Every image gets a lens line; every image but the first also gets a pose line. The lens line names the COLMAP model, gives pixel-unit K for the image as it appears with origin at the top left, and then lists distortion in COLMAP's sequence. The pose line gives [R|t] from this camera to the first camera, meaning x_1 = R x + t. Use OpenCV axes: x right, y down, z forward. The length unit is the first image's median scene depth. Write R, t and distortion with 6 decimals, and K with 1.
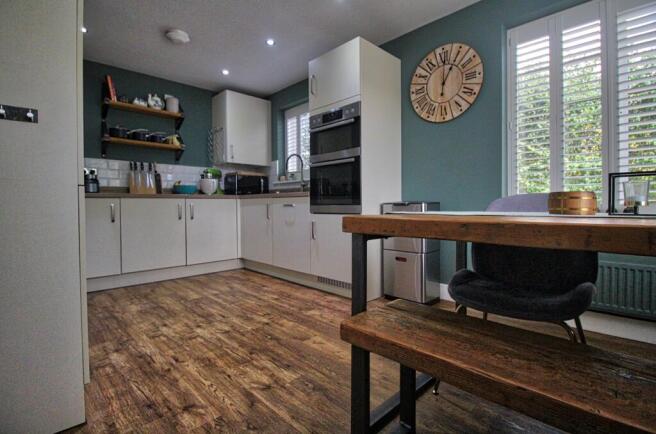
lens RADIAL K [[313.5, 0, 324.1], [0, 313.5, 211.3], [0, 0, 1]] dist [-0.005546, -0.001113]
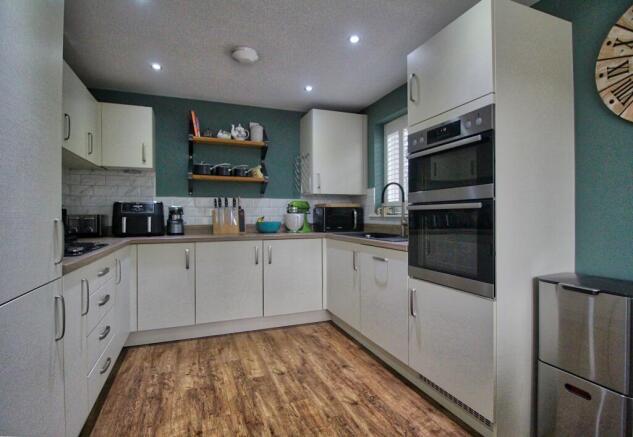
lens RADIAL K [[314.2, 0, 312.2], [0, 314.2, 218.2], [0, 0, 1]] dist [-0.012429, -0.004053]
pose [[0.920597, 0.005798, -0.390472, 0.027672], [-0.009225, 0.999934, -0.006902, -0.112279], [0.390406, 0.009956, 0.920589, 0.286974]]
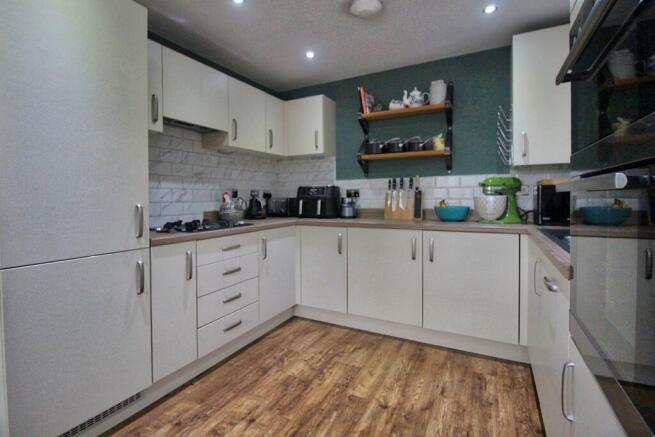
lens RADIAL K [[325.2, 0, 304.0], [0, 325.2, 204.1], [0, 0, 1]] dist [-0.013370, -0.001675]
pose [[0.279684, 0.023651, -0.959801, 0.186989], [-0.012653, 0.999701, 0.020947, -0.126344], [0.960009, 0.006286, 0.279900, 0.638890]]
